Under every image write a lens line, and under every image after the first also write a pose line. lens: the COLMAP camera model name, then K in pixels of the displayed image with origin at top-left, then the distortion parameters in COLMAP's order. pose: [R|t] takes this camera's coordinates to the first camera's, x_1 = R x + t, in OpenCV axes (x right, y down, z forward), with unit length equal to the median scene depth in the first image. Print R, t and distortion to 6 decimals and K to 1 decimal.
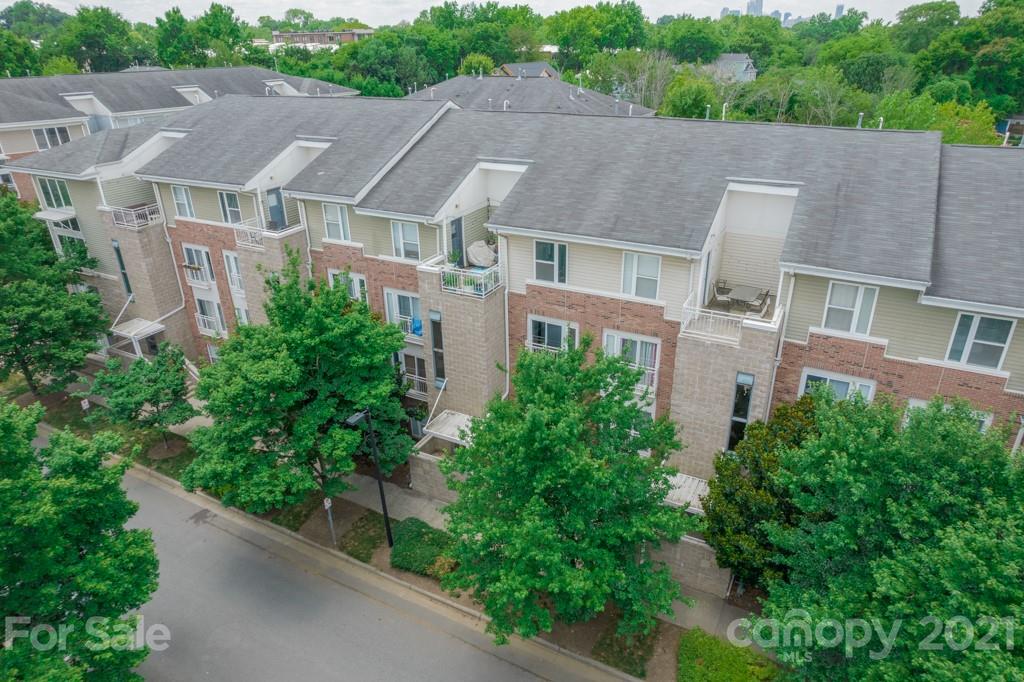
lens RADIAL K [[651.9, 0, 514.5], [0, 651.9, 342.9], [0, 0, 1]] dist [-0.074707, 0.066131]
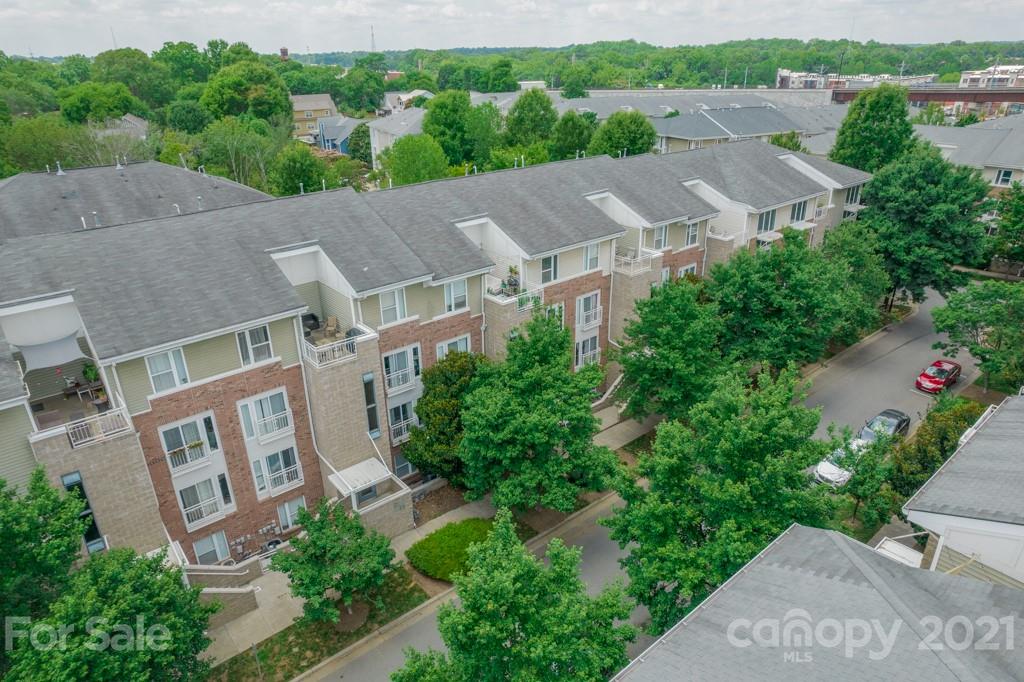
lens RADIAL K [[651.9, 0, 514.5], [0, 651.9, 342.9], [0, 0, 1]] dist [-0.074707, 0.066131]
pose [[0.379626, -0.372819, 0.846694, -1.196922], [0.407710, 0.888958, 0.208627, -0.287893], [-0.830456, 0.266005, 0.489474, 0.319250]]
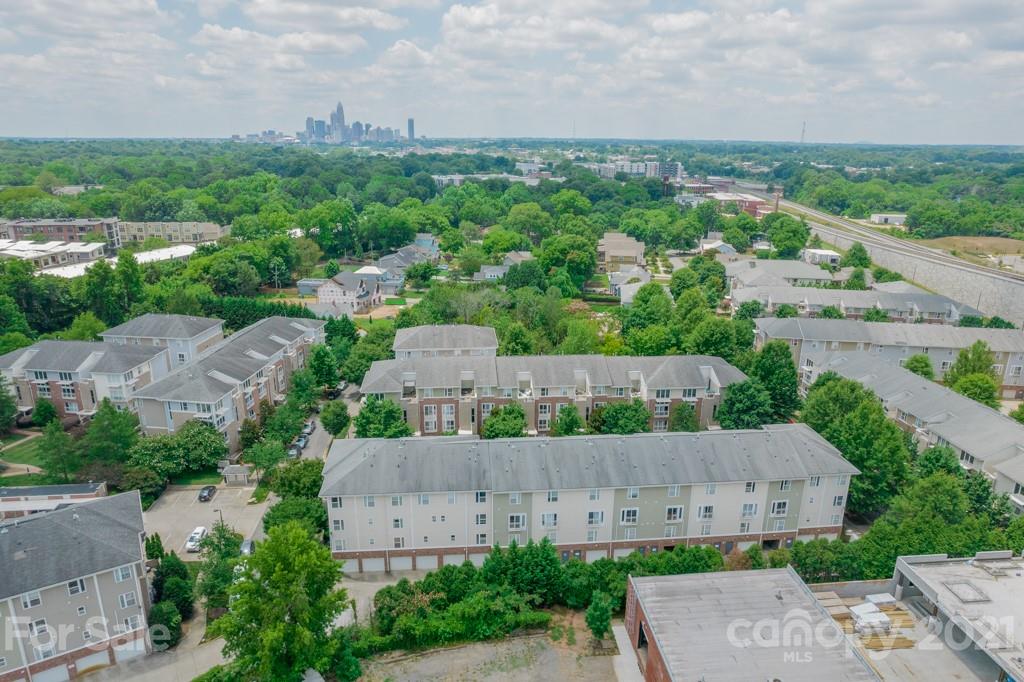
lens RADIAL K [[657.2, 0, 516.3], [0, 657.2, 343.7], [0, 0, 1]] dist [-0.047194, 0.002266]
pose [[0.837526, -0.140154, 0.528117, -2.331918], [0.216377, 0.972600, -0.085033, -0.090823], [-0.501729, 0.185490, 0.844903, -2.711509]]
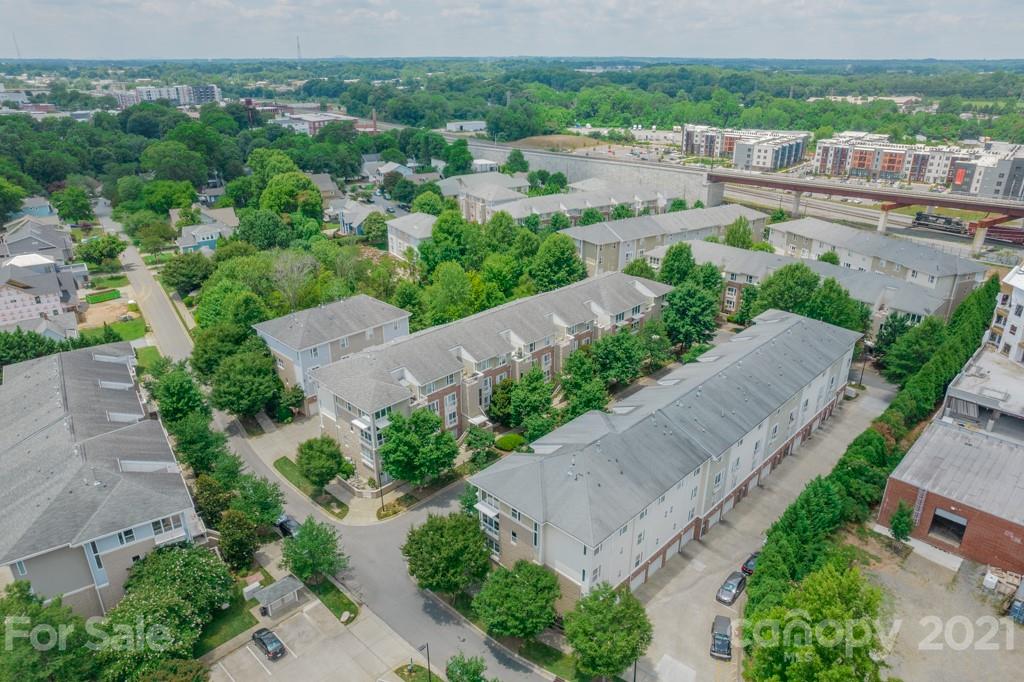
lens RADIAL K [[669.2, 0, 516.1], [0, 669.2, 342.2], [0, 0, 1]] dist [-0.084158, 0.079957]
pose [[0.284549, -0.362570, 0.887454, -3.377822], [0.409797, 0.882884, 0.229308, -1.053877], [-0.866660, 0.298426, 0.399804, -0.575377]]
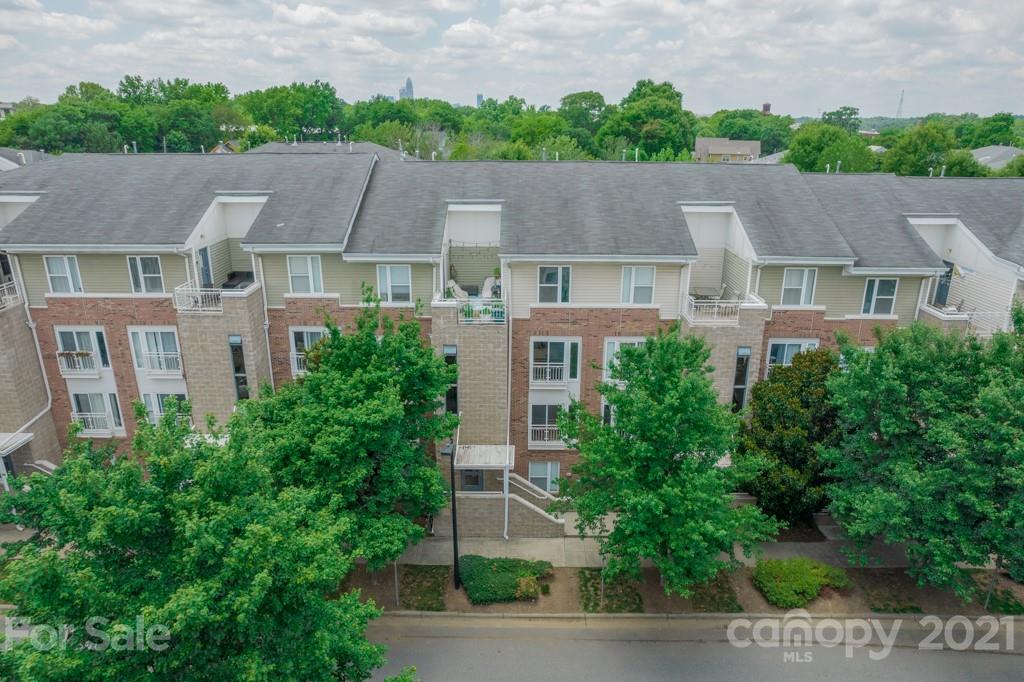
lens RADIAL K [[669.2, 0, 516.1], [0, 669.2, 342.2], [0, 0, 1]] dist [-0.084158, 0.079957]
pose [[0.888370, -0.130088, 0.440314, -0.457926], [0.182726, 0.979973, -0.079139, 0.044783], [-0.421201, 0.150762, 0.894349, 0.021436]]
